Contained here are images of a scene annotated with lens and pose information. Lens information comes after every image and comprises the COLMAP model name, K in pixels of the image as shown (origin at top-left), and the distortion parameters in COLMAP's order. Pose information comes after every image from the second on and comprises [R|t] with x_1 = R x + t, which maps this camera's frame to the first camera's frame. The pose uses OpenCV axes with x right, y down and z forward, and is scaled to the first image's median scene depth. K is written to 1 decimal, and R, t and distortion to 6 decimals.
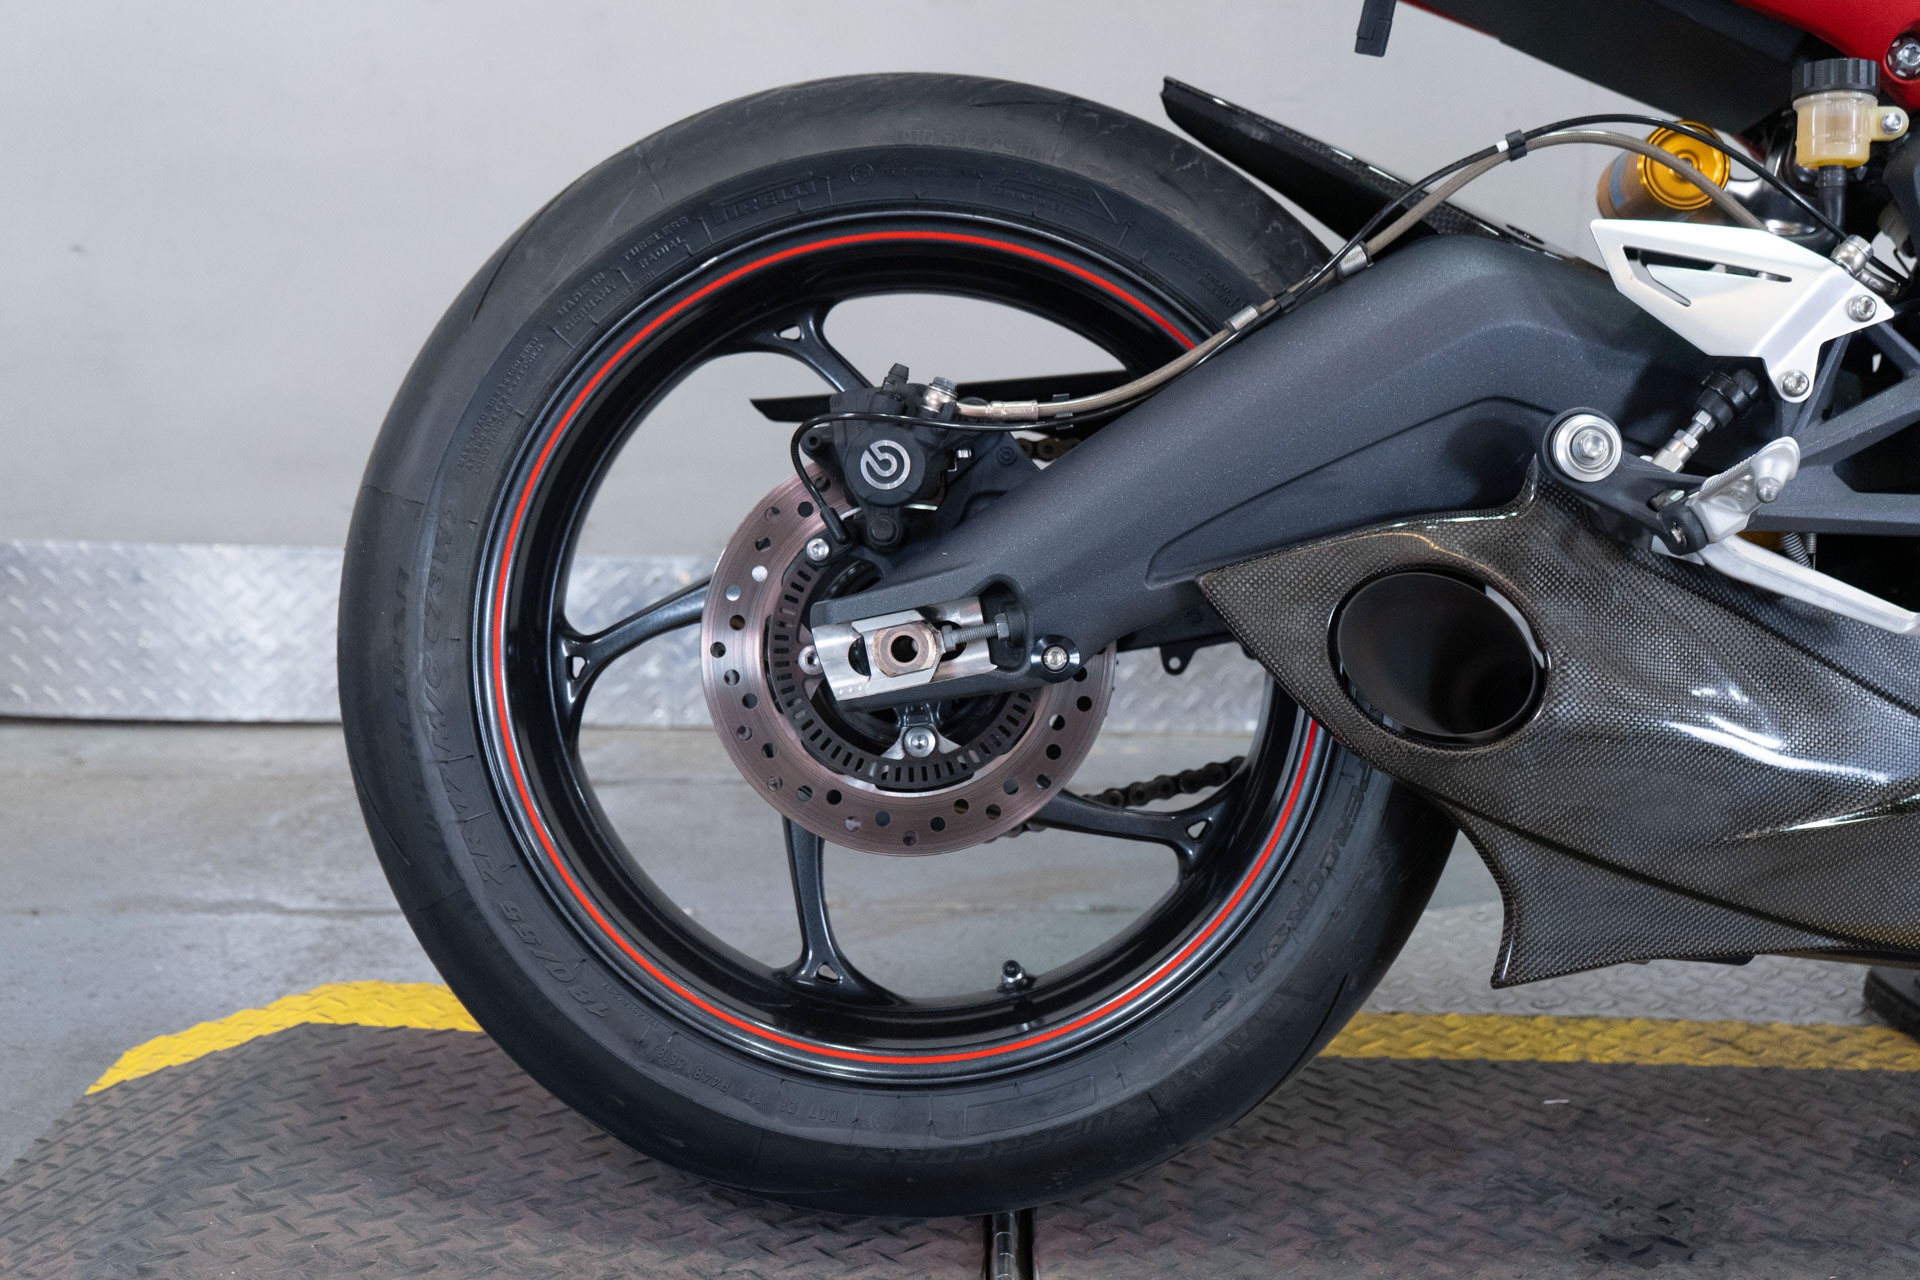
lens RADIAL K [[2364.0, 0, 903.2], [0, 2364.0, 654.2], [0, 0, 1]] dist [0.025947, 0.000000]
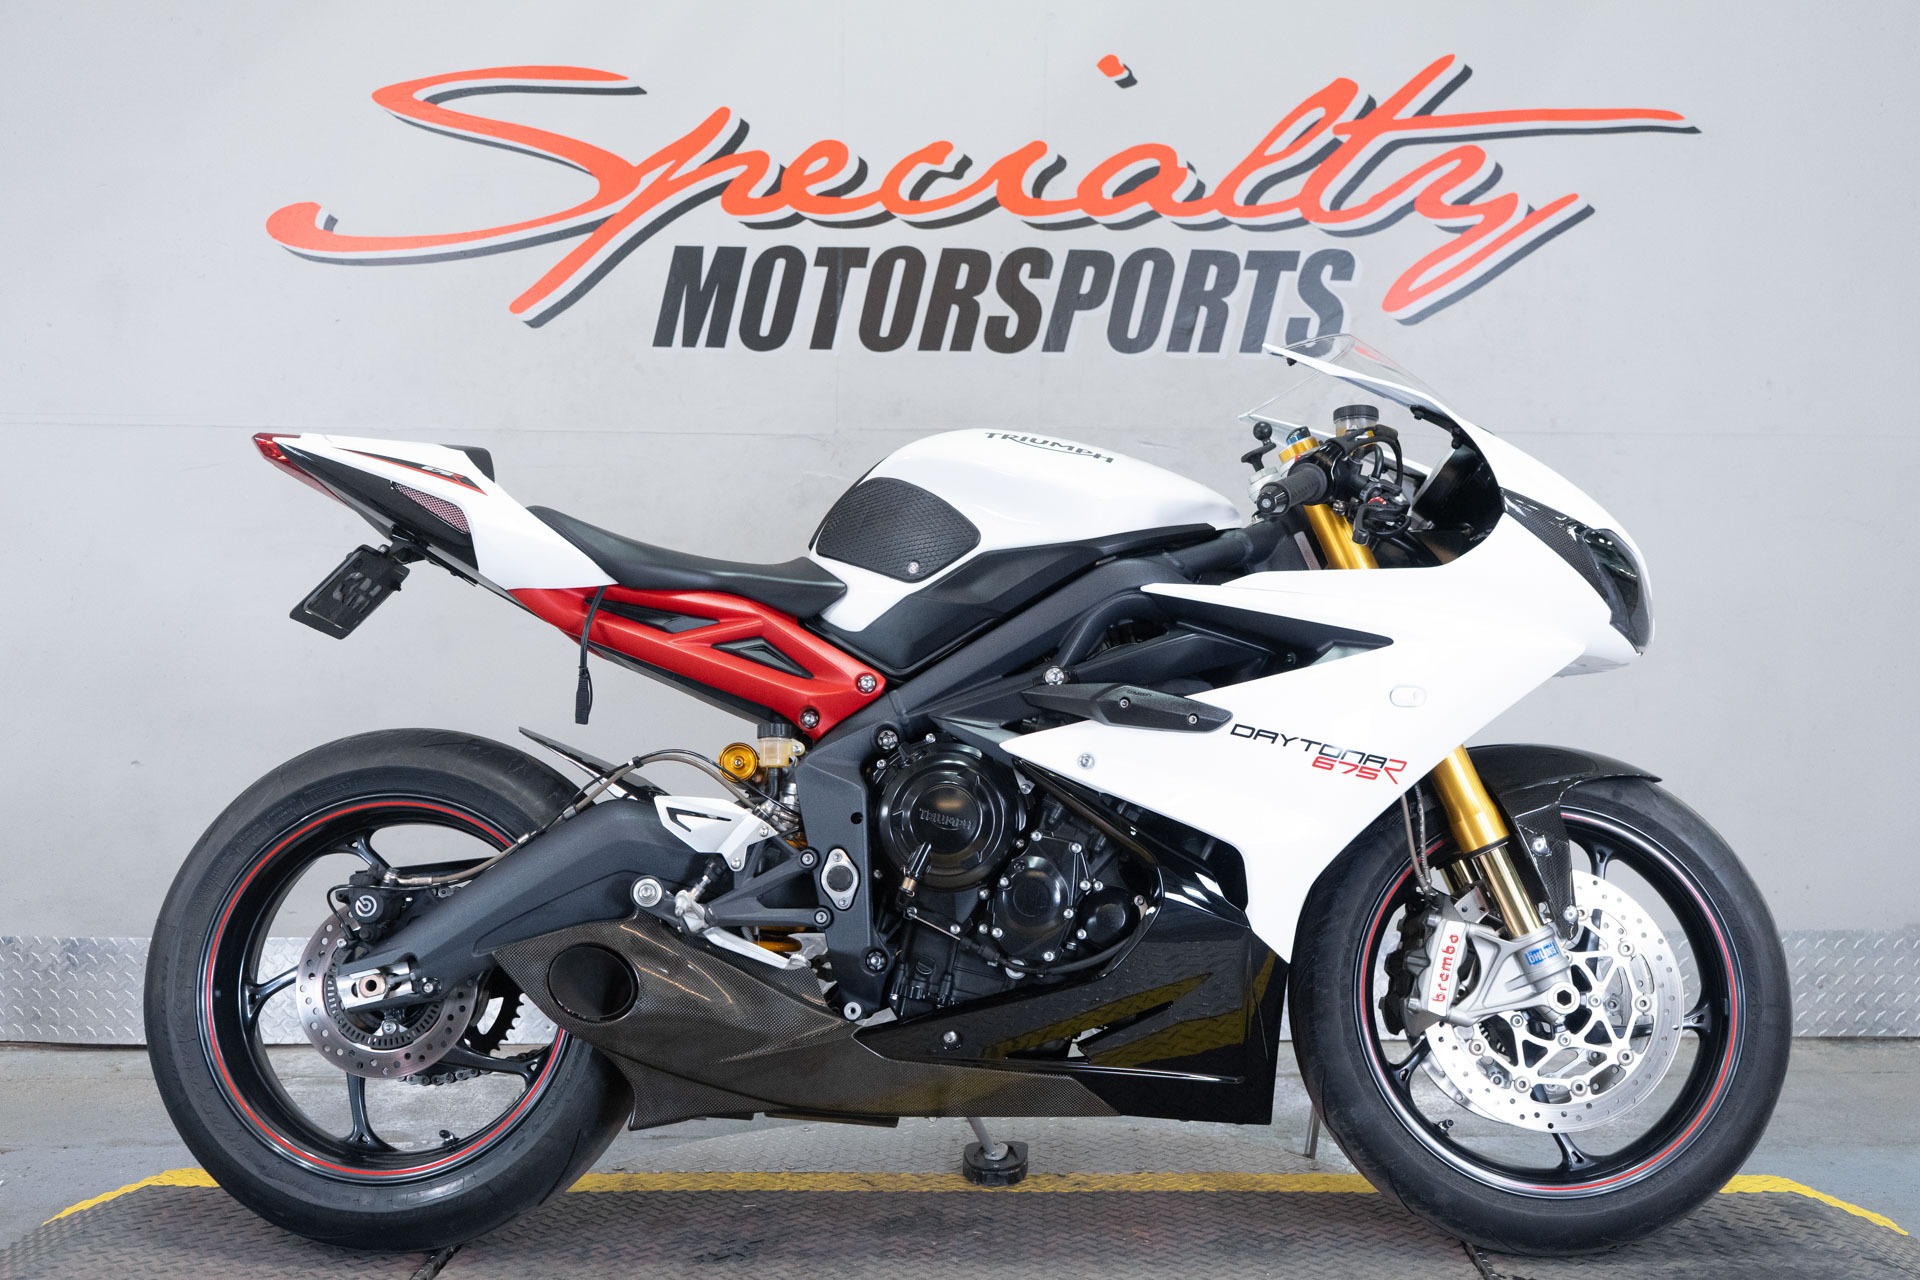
lens RADIAL K [[2071.5, 0, 962.8], [0, 2071.5, 633.5], [0, 0, 1]] dist [-0.002663, 0.000000]
pose [[0.999373, -0.028387, -0.021177, 0.610421], [0.024226, 0.984111, -0.175896, 0.028062], [0.025834, 0.175272, 0.984181, -1.007924]]
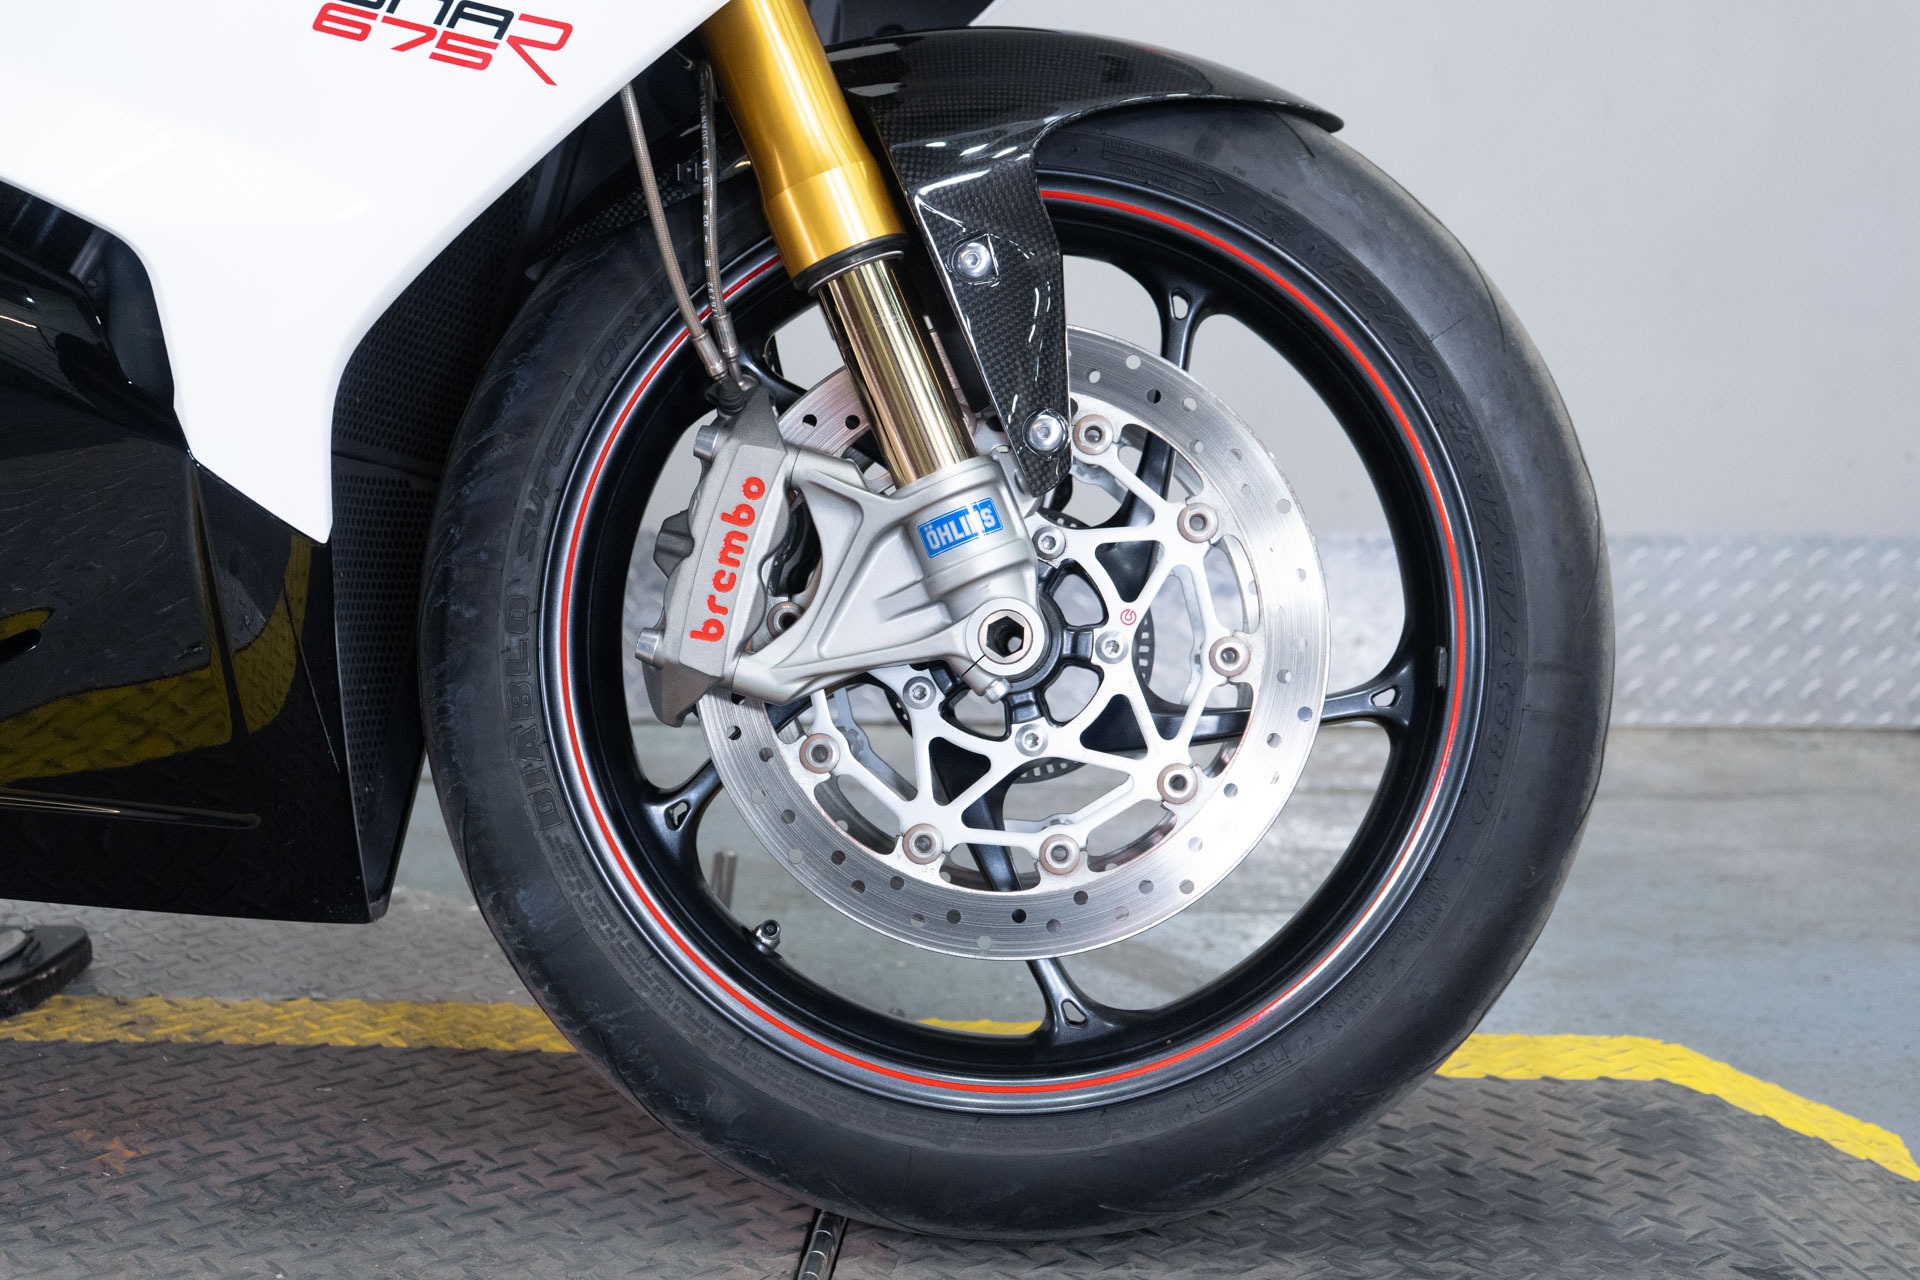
lens RADIAL K [[2751.7, 0, 928.1], [0, 2751.7, 595.6], [0, 0, 1]] dist [-0.014609, 0.000000]
pose [[0.998704, -0.009427, -0.050010, 1.139630], [0.008329, 0.999721, -0.022118, 0.043143], [0.050205, 0.021673, 0.998504, -0.068856]]
